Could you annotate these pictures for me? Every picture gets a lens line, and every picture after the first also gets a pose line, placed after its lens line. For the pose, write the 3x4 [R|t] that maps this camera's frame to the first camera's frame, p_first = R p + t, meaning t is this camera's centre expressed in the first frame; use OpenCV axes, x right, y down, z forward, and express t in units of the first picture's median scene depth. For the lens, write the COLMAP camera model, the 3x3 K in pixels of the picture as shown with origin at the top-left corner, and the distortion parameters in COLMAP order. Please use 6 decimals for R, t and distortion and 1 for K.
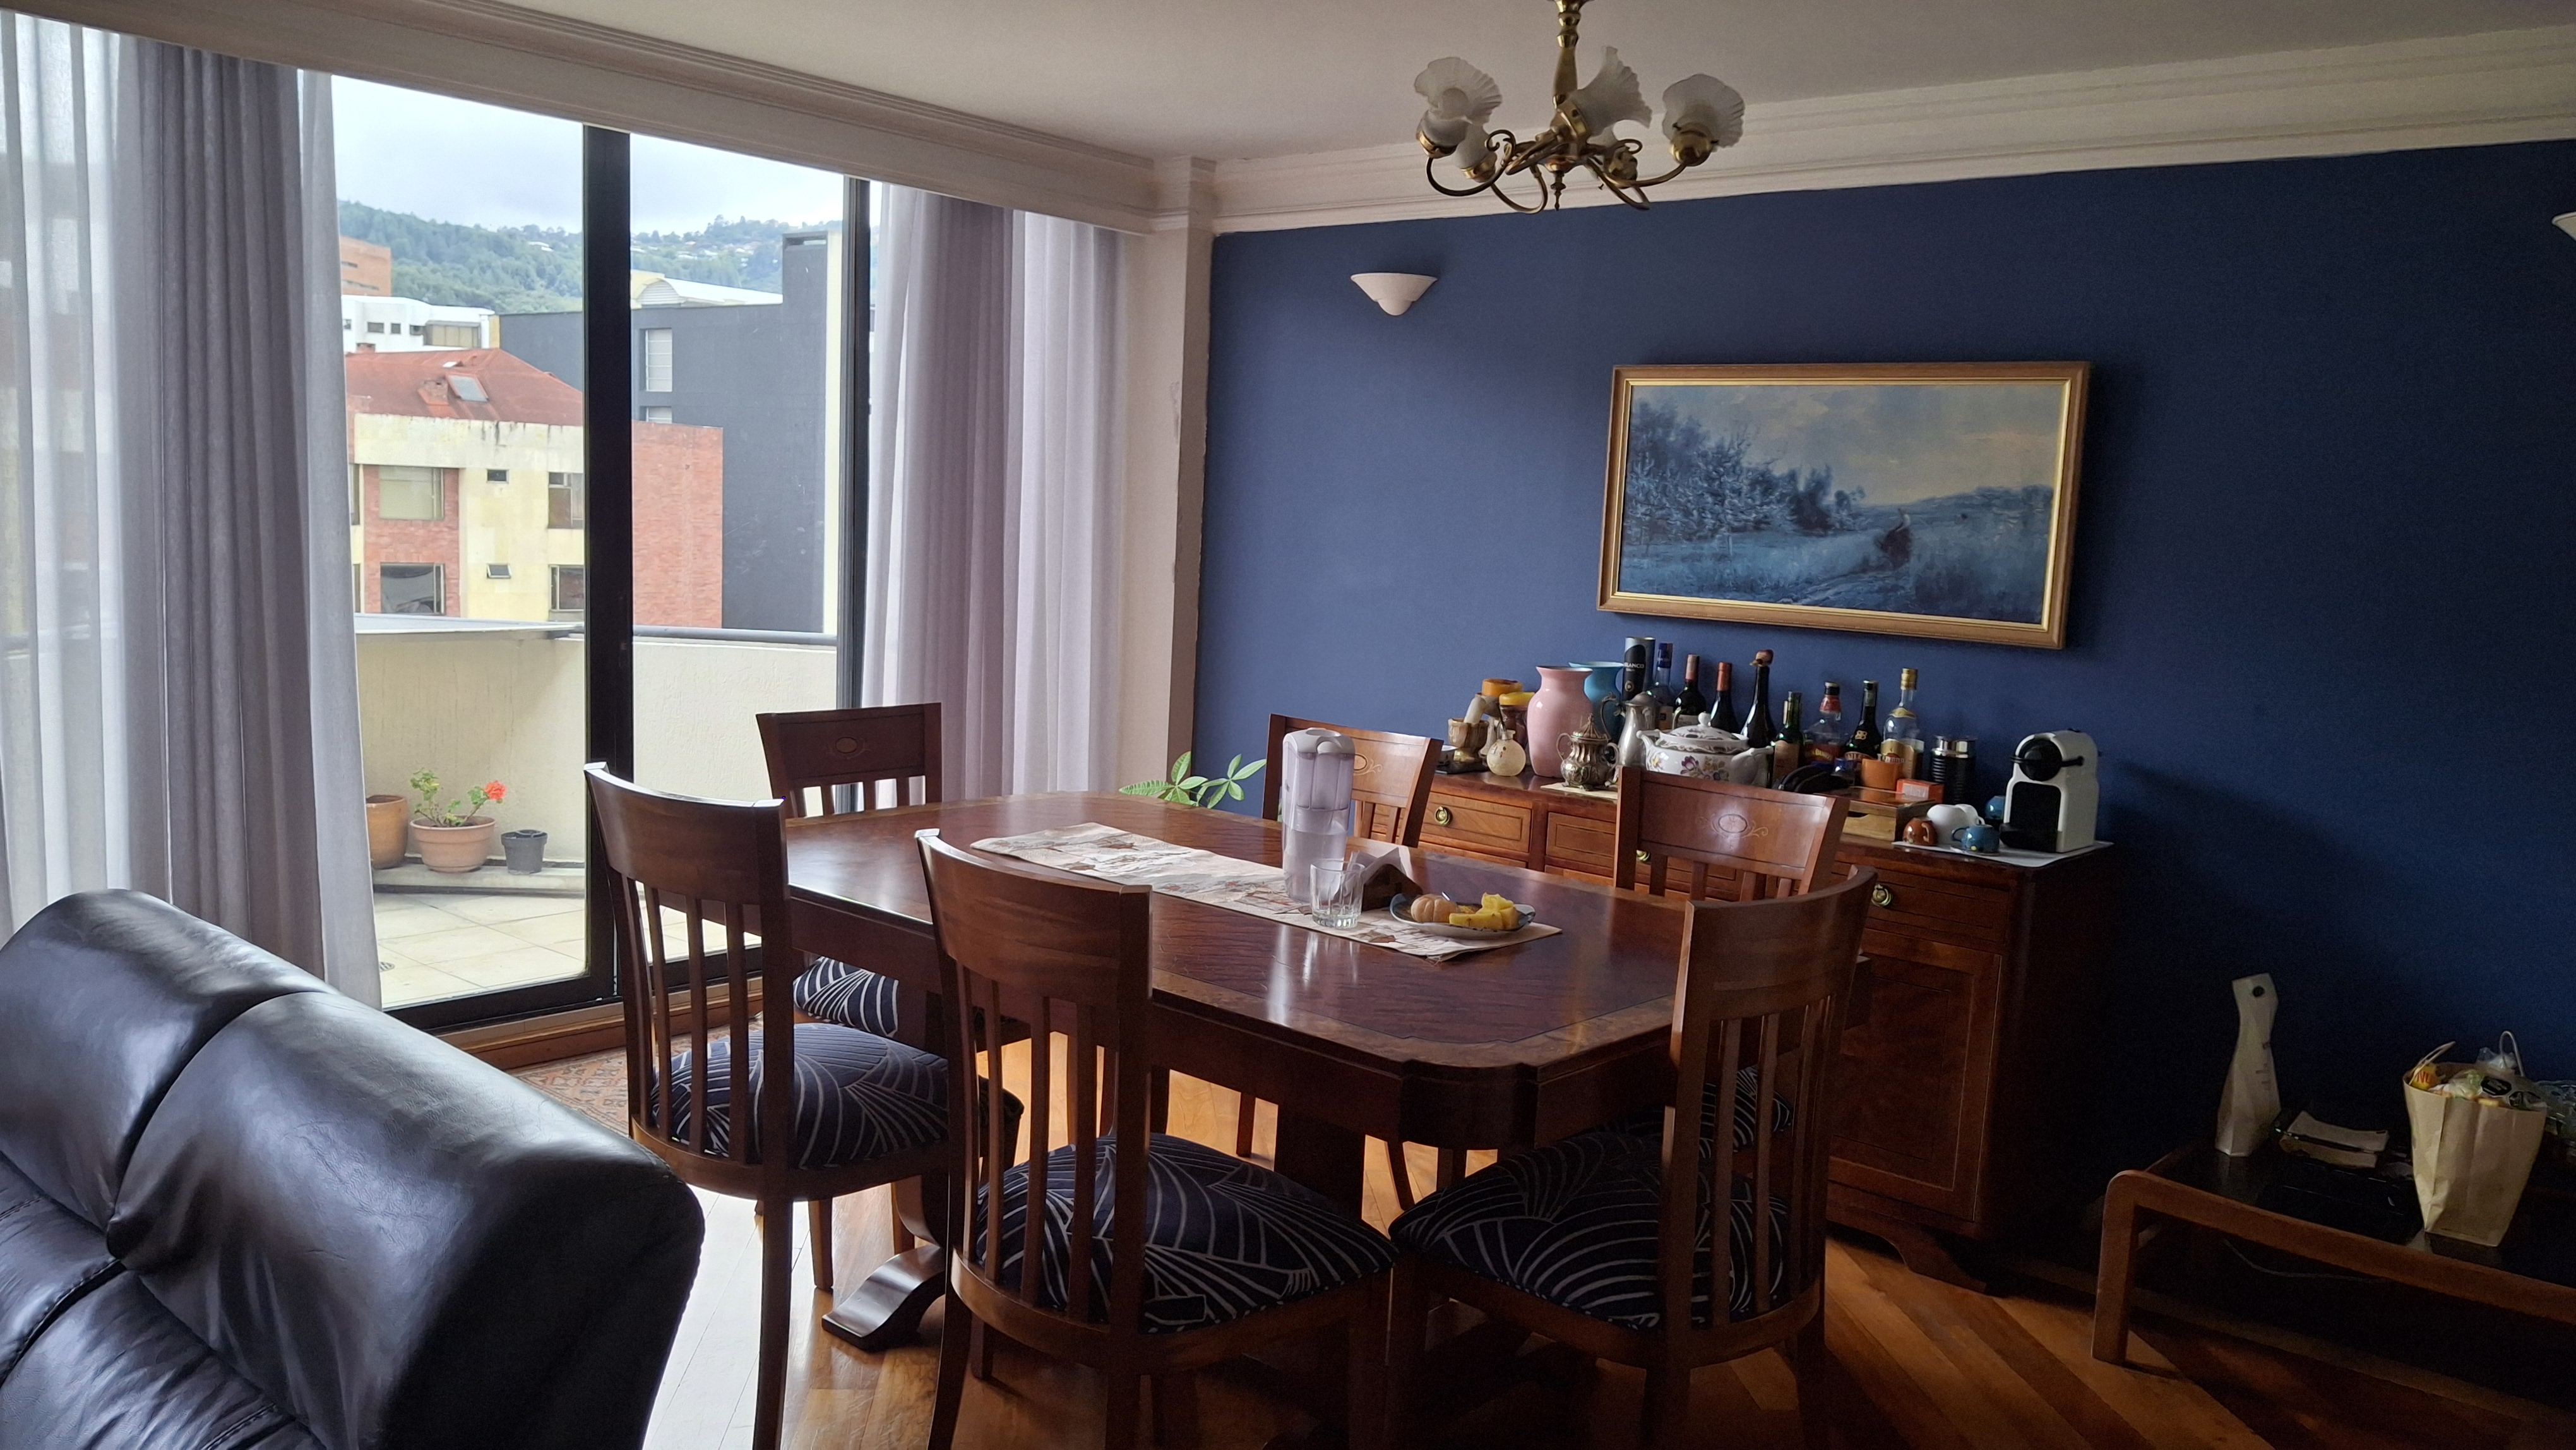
lens RADIAL K [[1924.1, 0, 1288.0], [0, 1924.1, 725.0], [0, 0, 1]] dist [-0.006104, -0.003028]
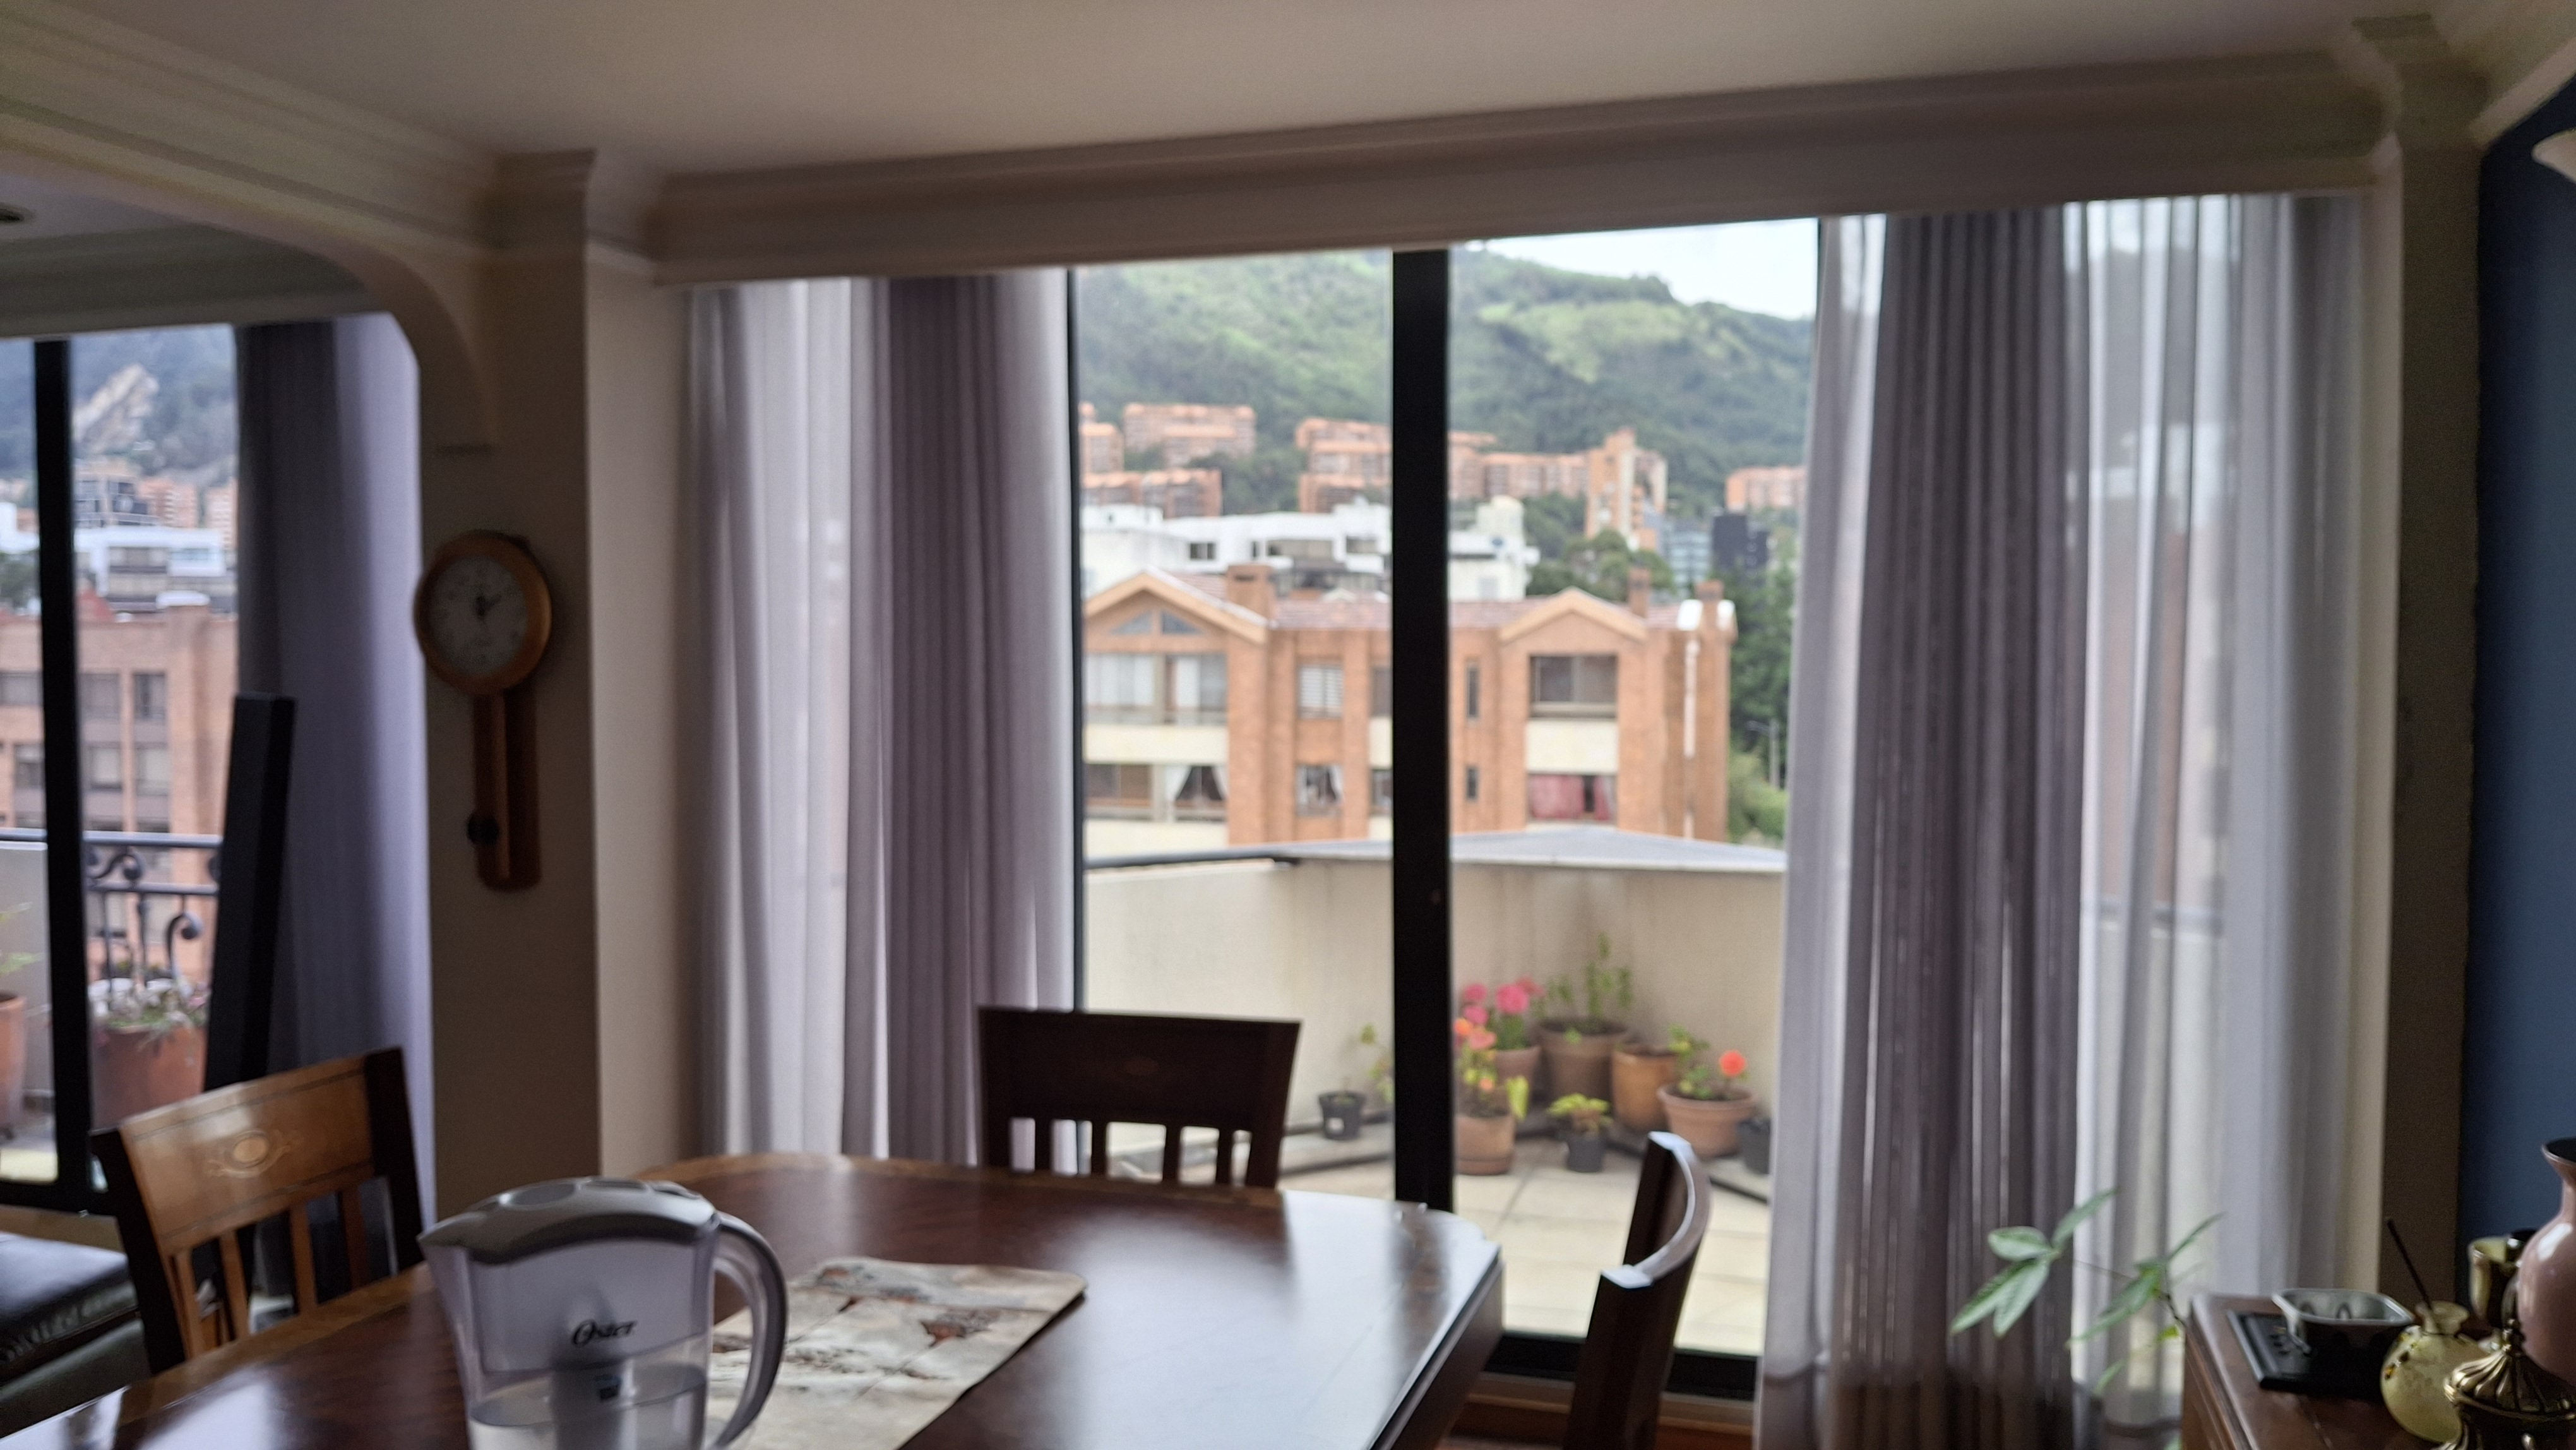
lens RADIAL K [[1926.2, 0, 1288.0], [0, 1926.2, 725.0], [0, 0, 1]] dist [0.082359, 0.000000]
pose [[0.383810, -0.003449, -0.923406, 0.330640], [-0.090831, 0.995002, -0.041470, -0.058164], [0.918934, 0.099791, 0.381578, 0.558938]]
